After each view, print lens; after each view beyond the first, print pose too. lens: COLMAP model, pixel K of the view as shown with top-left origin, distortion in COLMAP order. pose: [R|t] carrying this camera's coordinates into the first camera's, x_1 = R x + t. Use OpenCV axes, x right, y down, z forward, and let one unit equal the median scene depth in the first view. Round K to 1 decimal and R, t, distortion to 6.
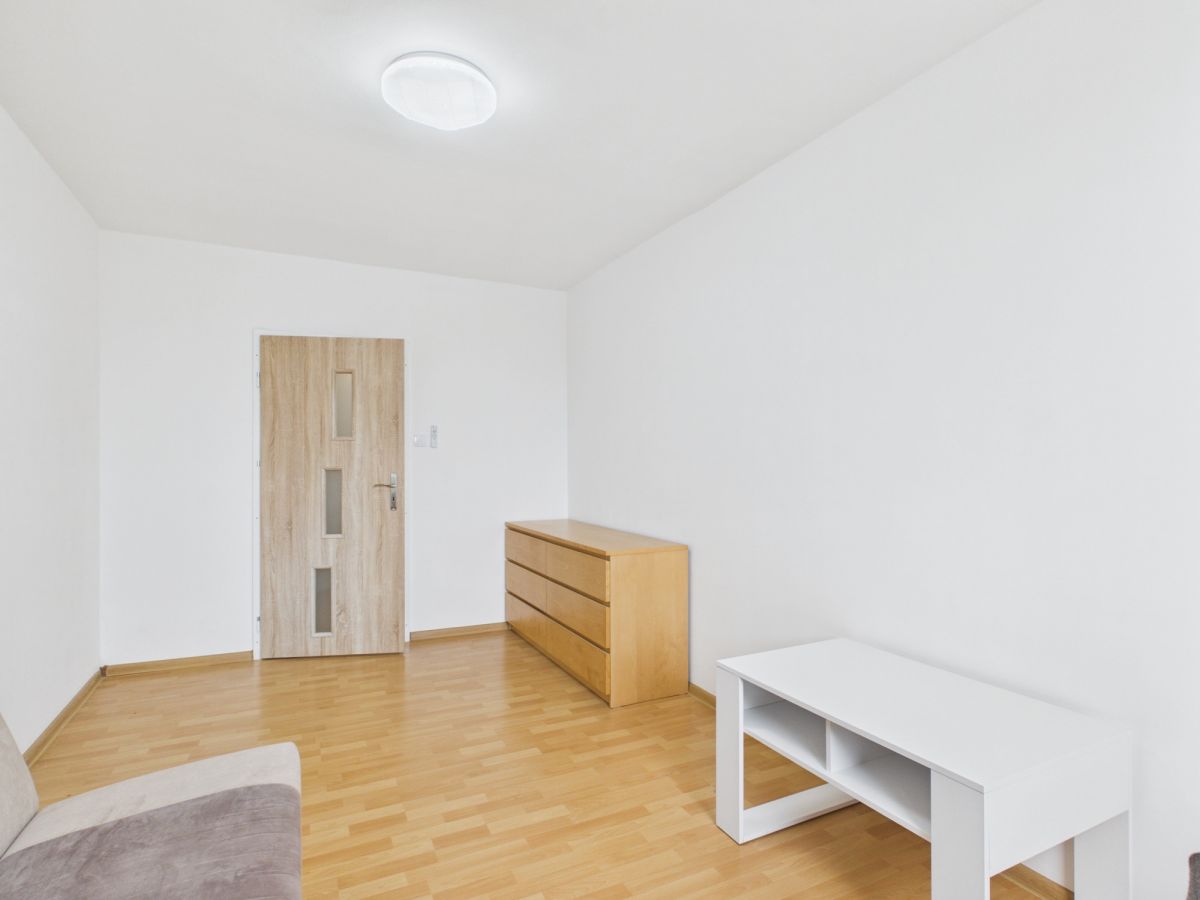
lens RADIAL K [[651.8, 0, 601.7], [0, 651.8, 454.5], [0, 0, 1]] dist [-0.003265, -0.000615]
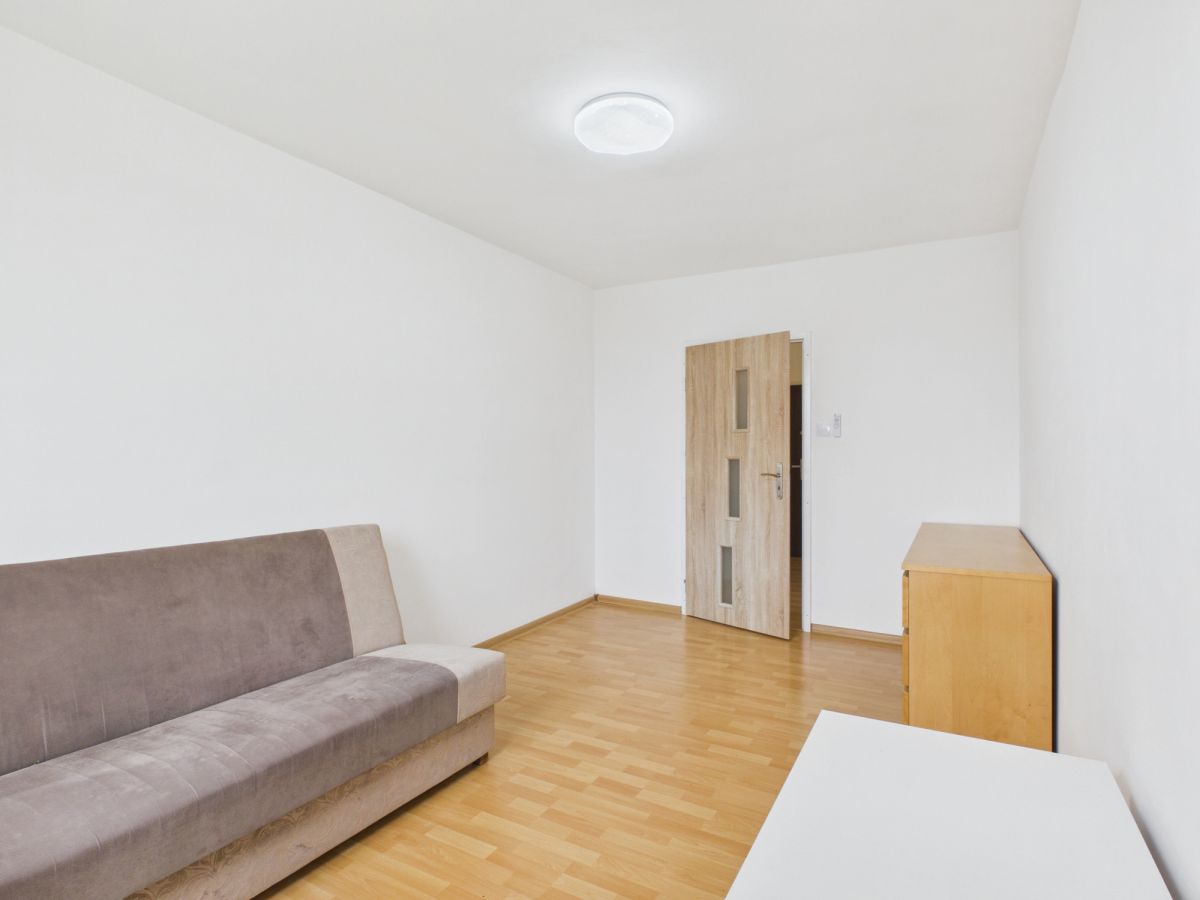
lens RADIAL K [[651.8, 0, 601.7], [0, 651.8, 454.5], [0, 0, 1]] dist [-0.003265, -0.000615]
pose [[0.532353, 0.004086, -0.846513, 0.411187], [0.009754, 0.999892, 0.010960, 0.001049], [0.846466, -0.014091, 0.532256, 0.221786]]
